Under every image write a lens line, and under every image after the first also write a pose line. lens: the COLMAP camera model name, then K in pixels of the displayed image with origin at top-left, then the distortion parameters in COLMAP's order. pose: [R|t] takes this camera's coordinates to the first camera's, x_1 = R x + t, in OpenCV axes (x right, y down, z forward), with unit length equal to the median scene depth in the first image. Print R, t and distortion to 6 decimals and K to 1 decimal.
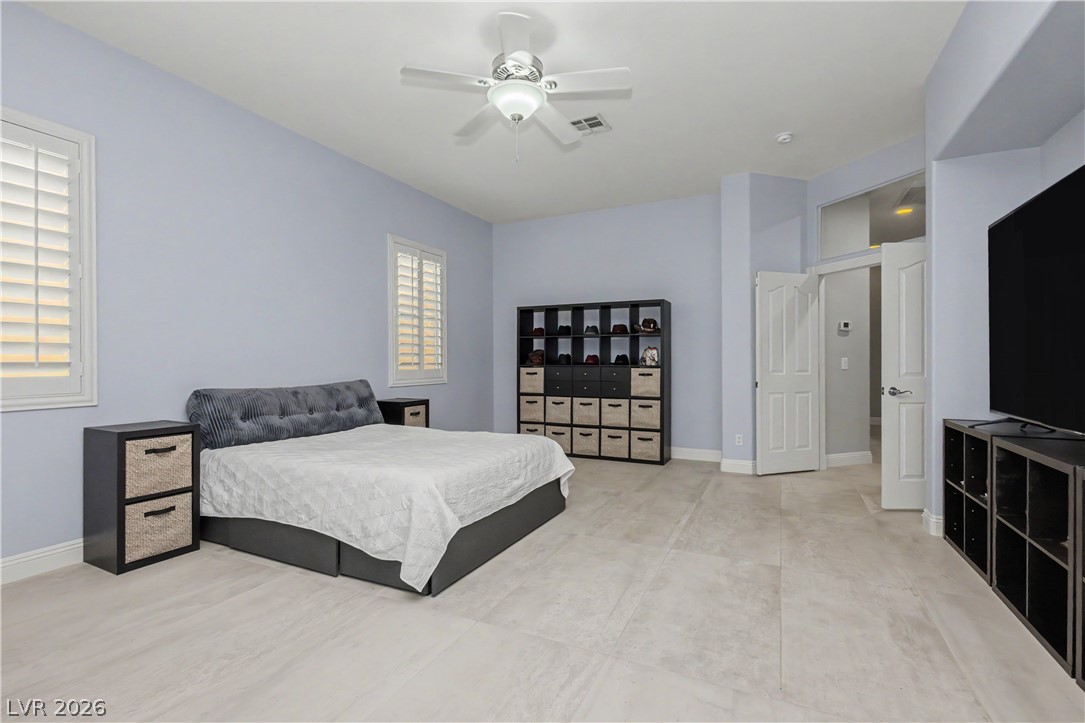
lens RADIAL K [[498.5, 0, 537.7], [0, 498.5, 361.7], [0, 0, 1]] dist [0.001279, 0.000079]
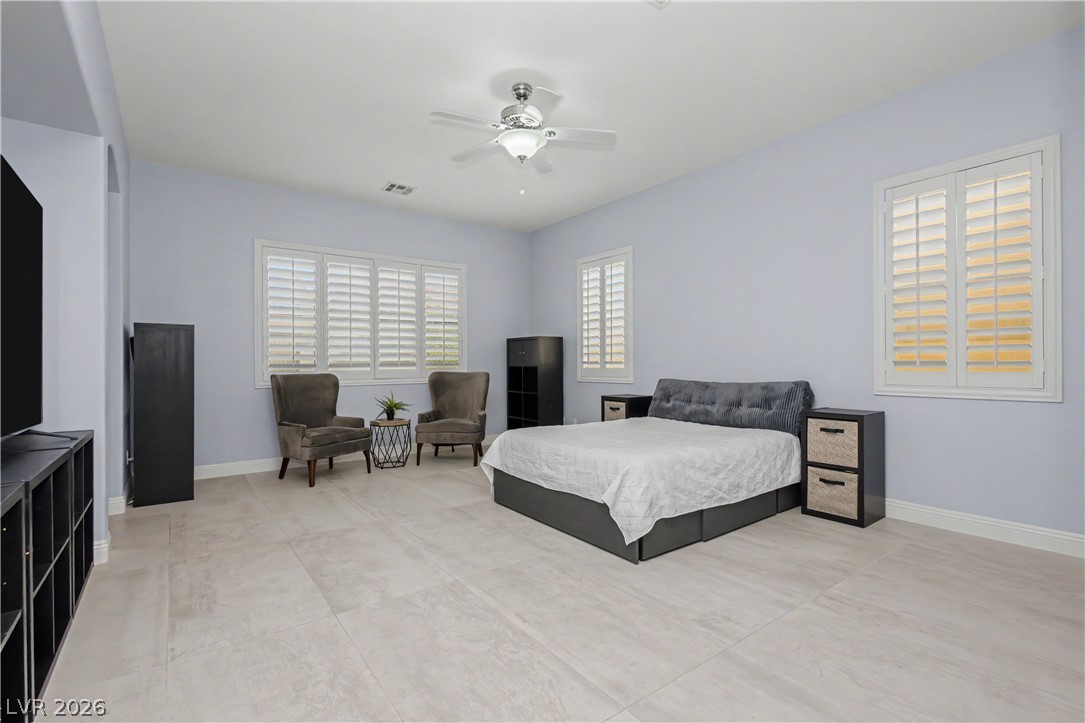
lens RADIAL K [[495.2, 0, 539.1], [0, 495.2, 364.4], [0, 0, 1]] dist [0.001529, -0.000009]
pose [[-0.466555, 0.003502, -0.884485, 0.974604], [0.005322, 0.999985, 0.001152, 0.006525], [0.884476, -0.004169, -0.466567, 1.562363]]
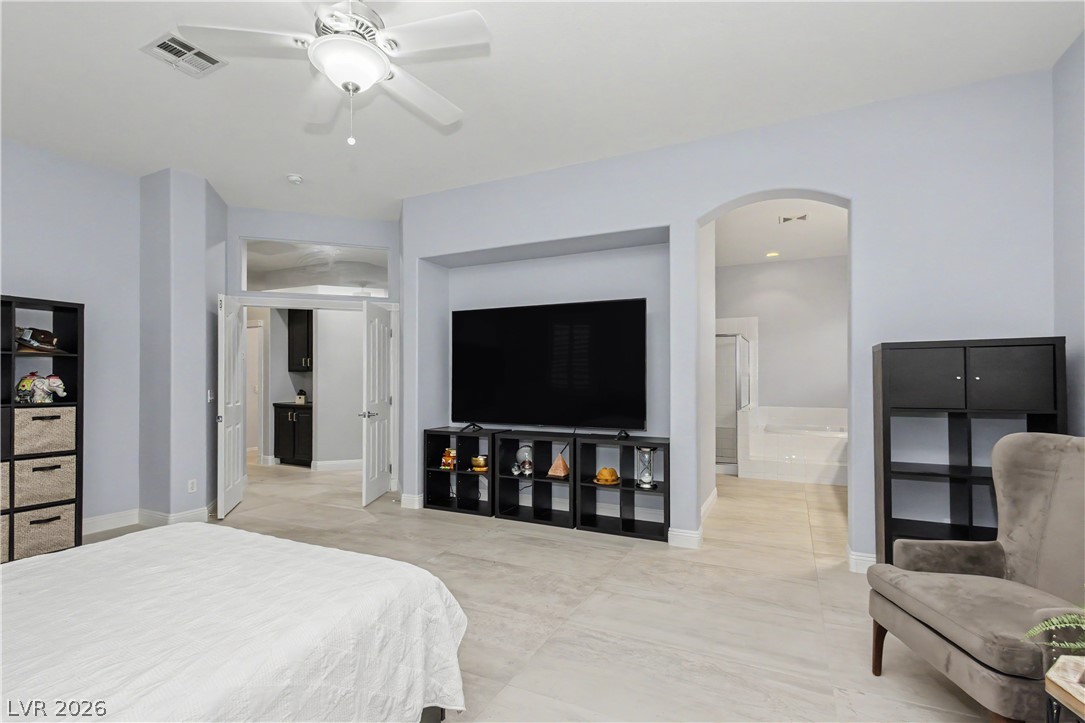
lens RADIAL K [[506.3, 0, 543.0], [0, 506.3, 375.9], [0, 0, 1]] dist [0.002791, 0.000551]
pose [[-0.002113, 0.009424, 0.999953, -0.803998], [0.000365, 0.999956, -0.009423, -0.039024], [-0.999998, 0.000345, -0.002116, 0.695462]]
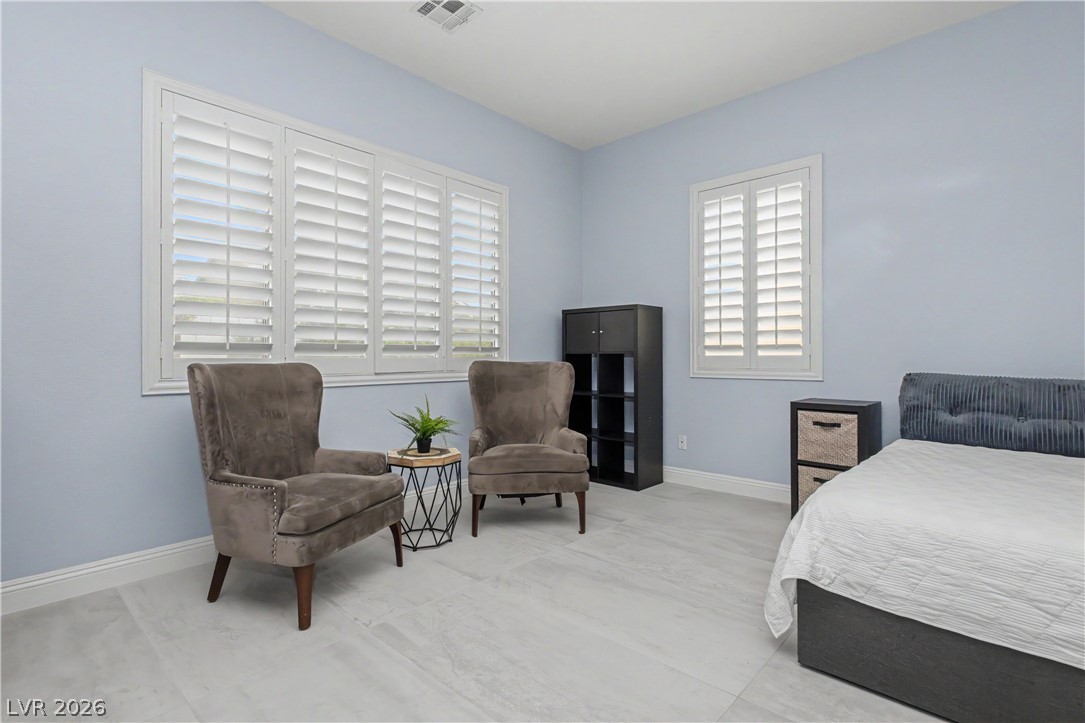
lens RADIAL K [[525.8, 0, 525.7], [0, 525.8, 350.7], [0, 0, 1]] dist [0.002934, 0.000362]
pose [[-0.298072, 0.001940, -0.954541, 0.524812], [0.003786, 0.999992, 0.000850, 0.012601], [0.954536, -0.003360, -0.298077, 0.703241]]
